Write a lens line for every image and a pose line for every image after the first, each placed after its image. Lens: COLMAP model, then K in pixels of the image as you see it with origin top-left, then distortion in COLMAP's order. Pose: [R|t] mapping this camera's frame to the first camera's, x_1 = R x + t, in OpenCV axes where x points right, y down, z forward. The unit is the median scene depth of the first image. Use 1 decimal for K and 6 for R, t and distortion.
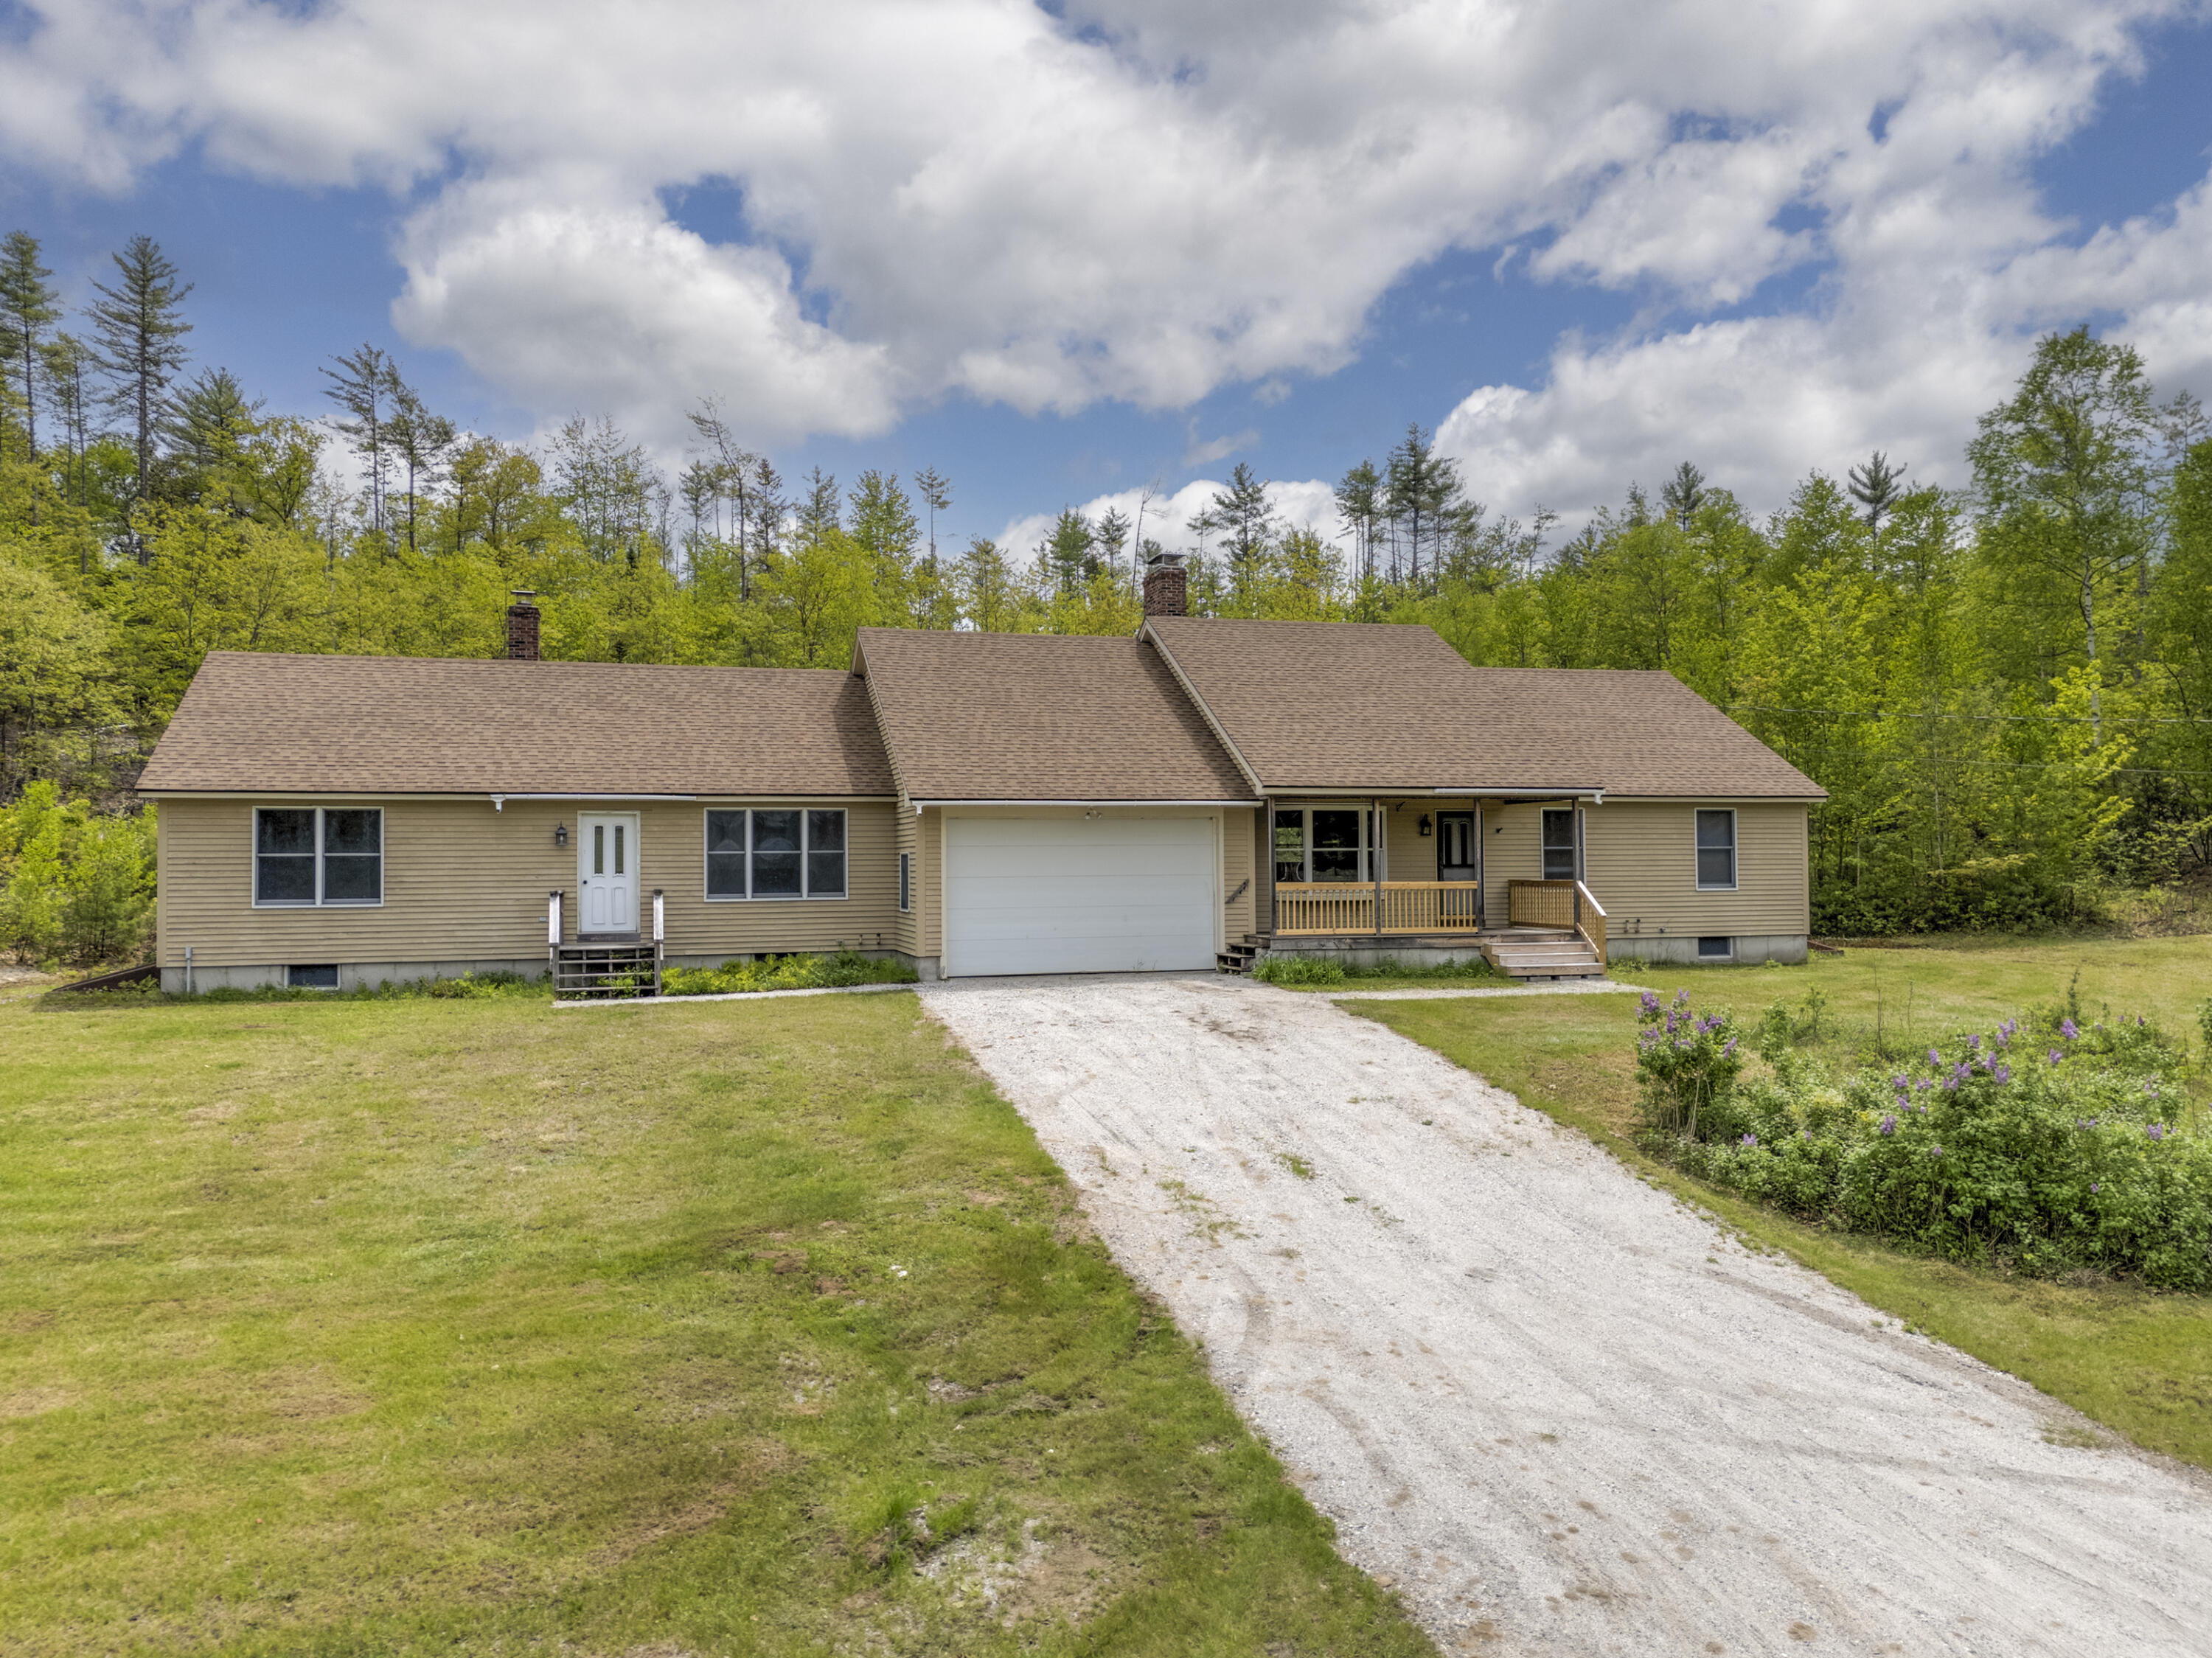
lens RADIAL K [[1628.3, 0, 1105.7], [0, 1628.3, 852.8], [0, 0, 1]] dist [0.072263, -0.061378]
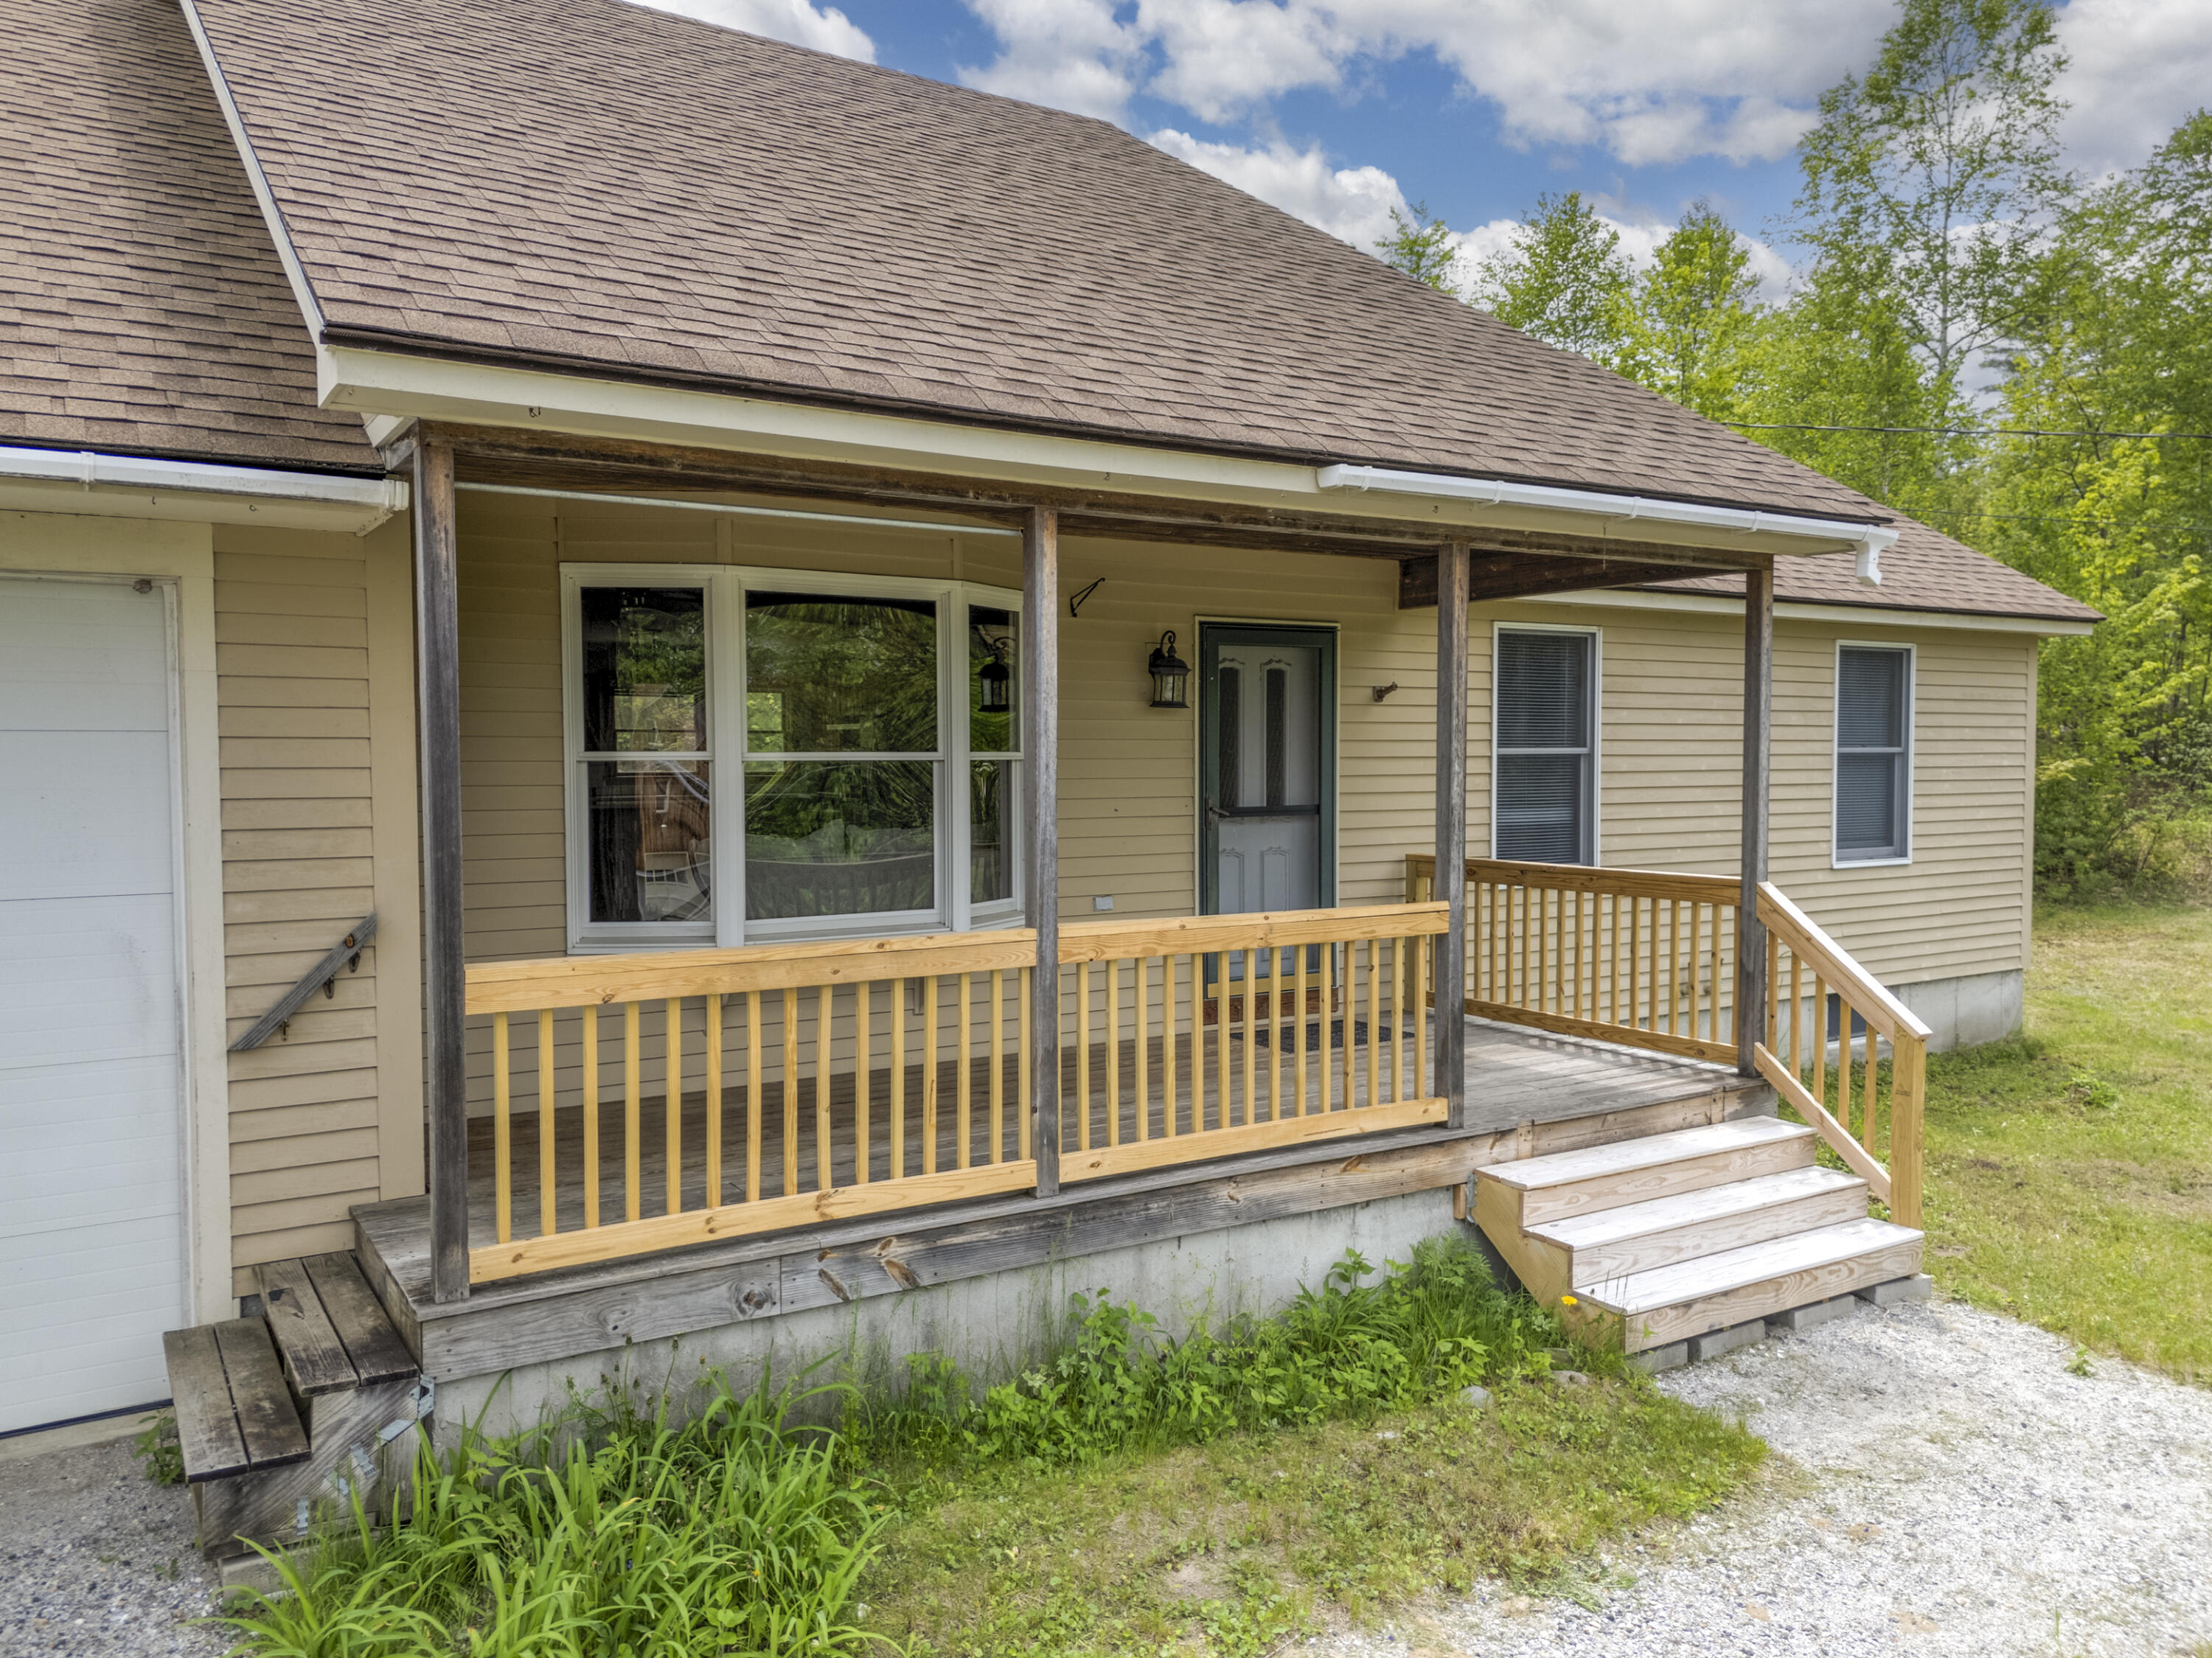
lens RADIAL K [[1628.3, 0, 1113.6], [0, 1628.3, 833.1], [0, 0, 1]] dist [0.072263, -0.061378]
pose [[0.958348, -0.007823, 0.285495, 0.116388], [-0.008870, 0.998327, 0.057129, -0.005054], [-0.285464, -0.057282, 0.956676, 0.795851]]
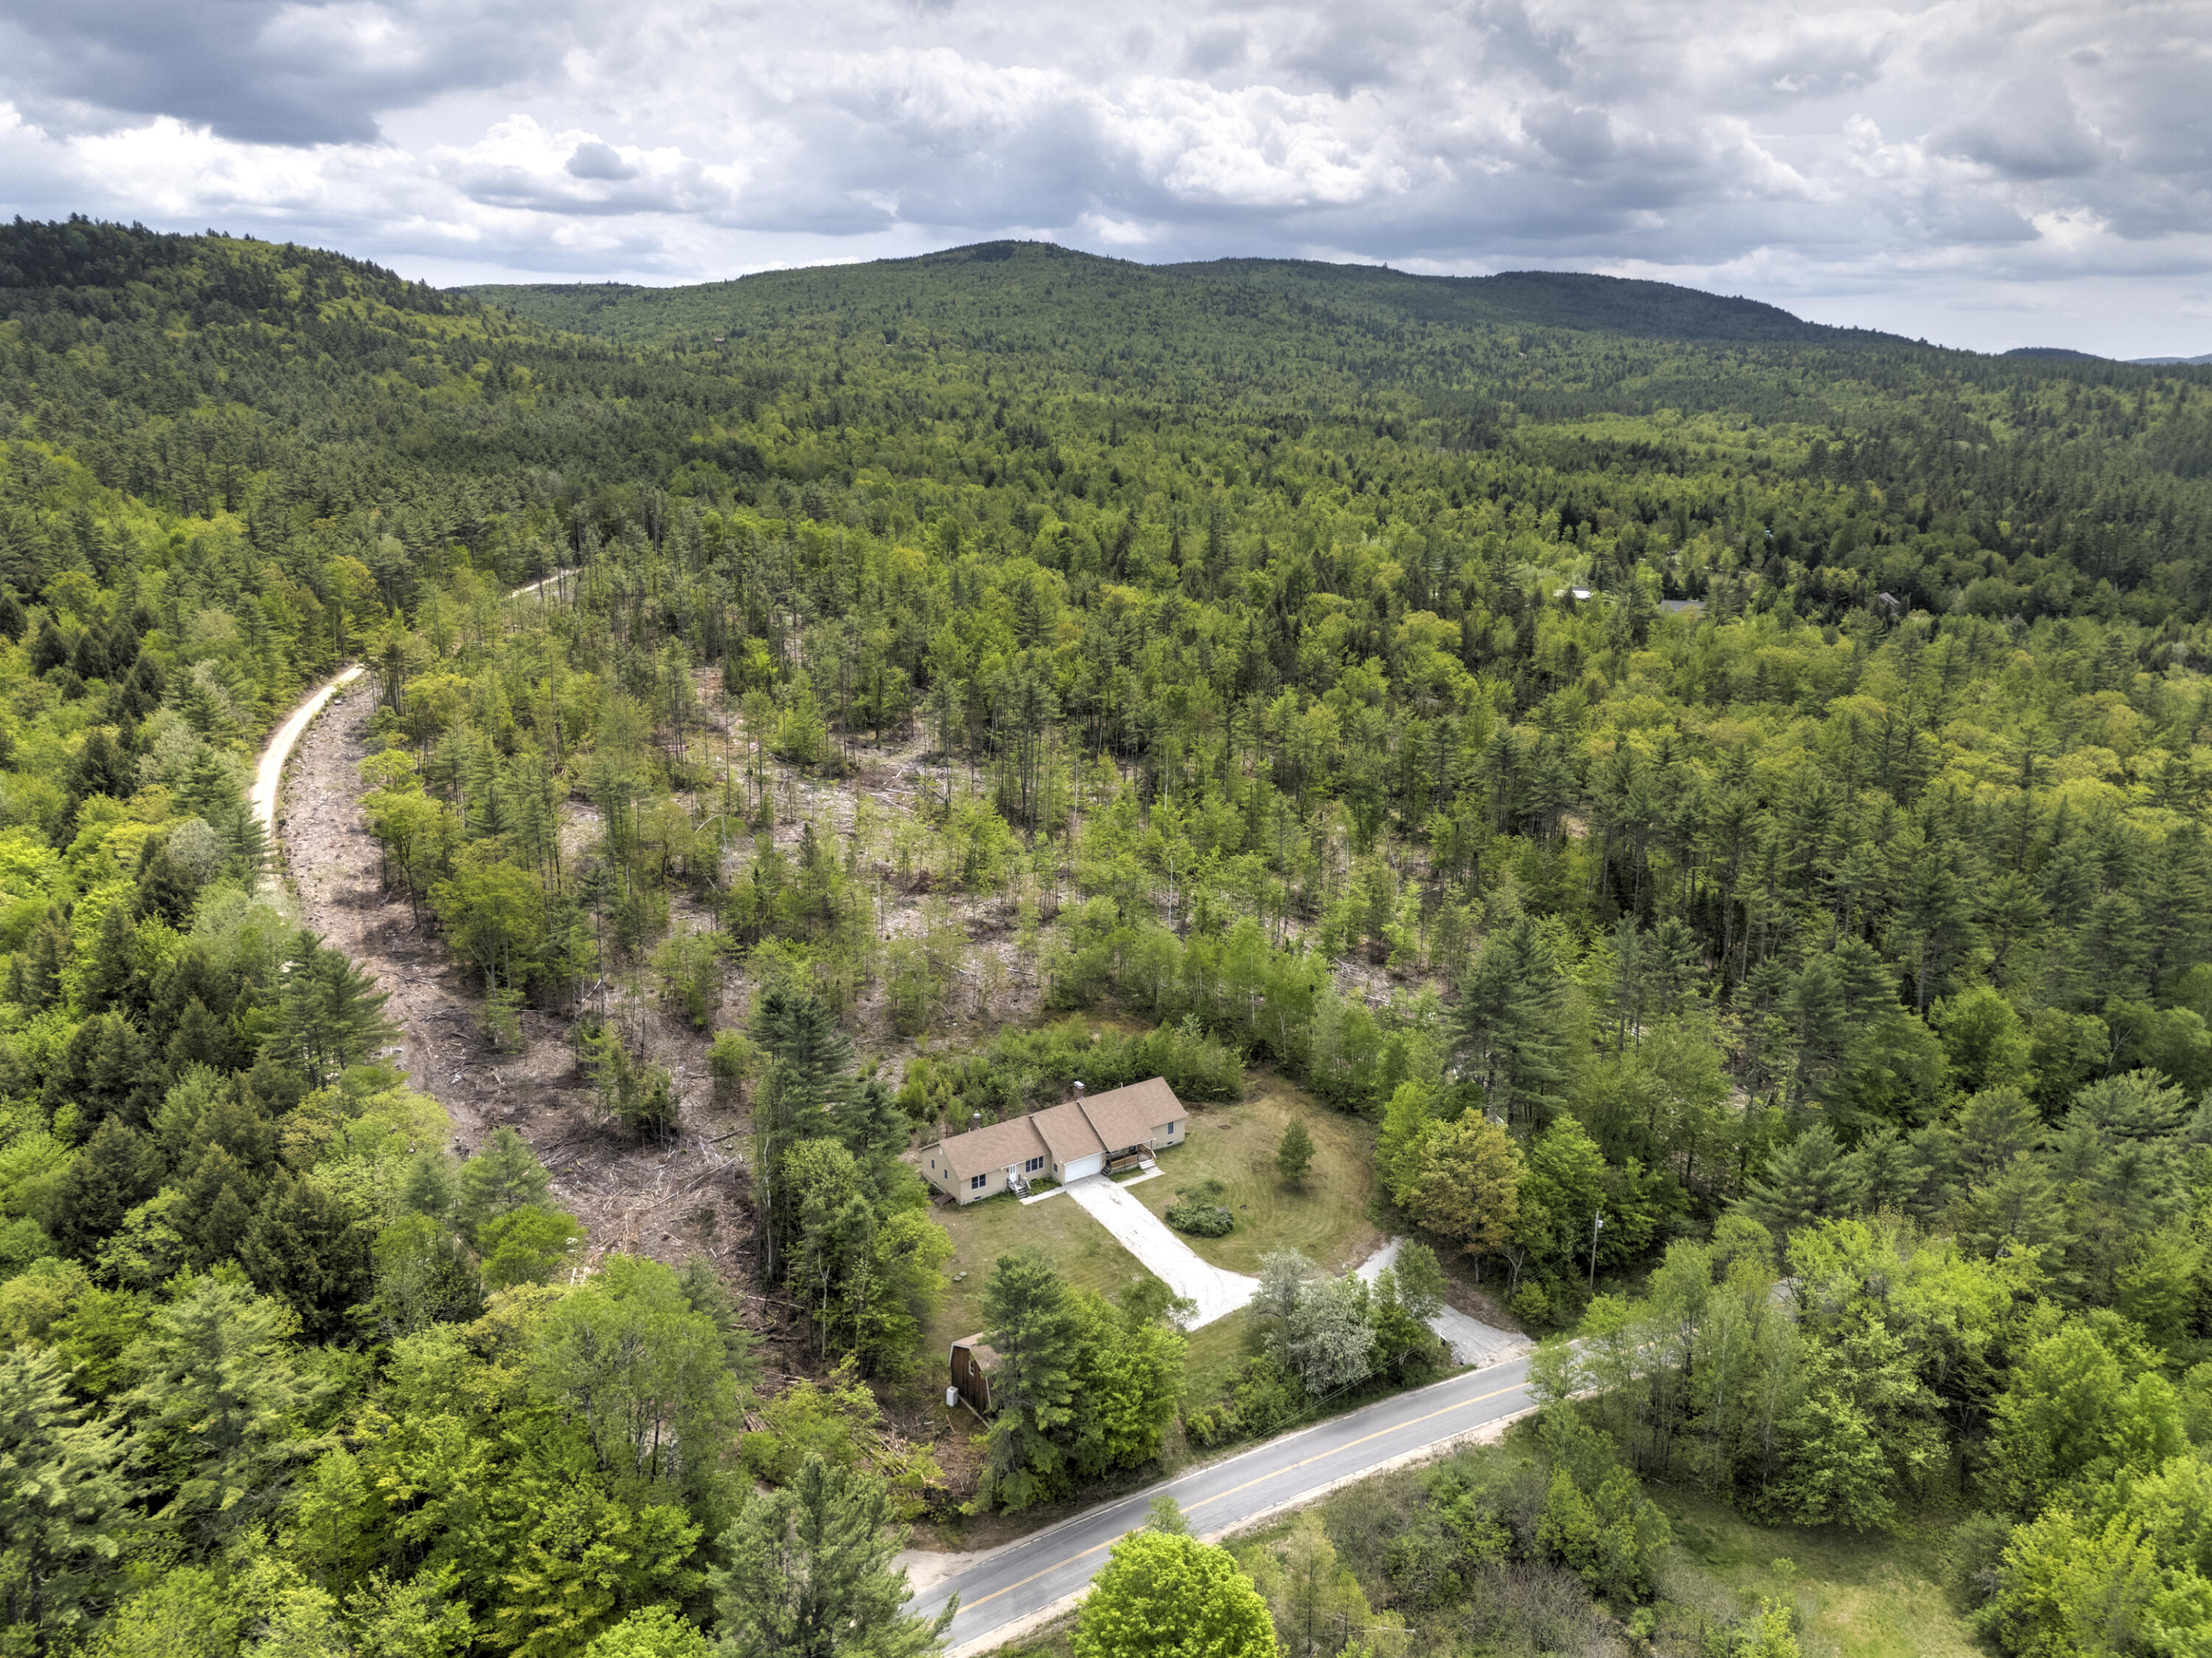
lens RADIAL K [[1628.3, 0, 1105.0], [0, 1628.3, 830.5], [0, 0, 1]] dist [0.072263, -0.061378]
pose [[0.947047, -0.073883, 0.312479, -1.858388], [-0.013744, 0.962948, 0.269336, -3.012494], [-0.320801, -0.259369, 0.910942, -4.611446]]
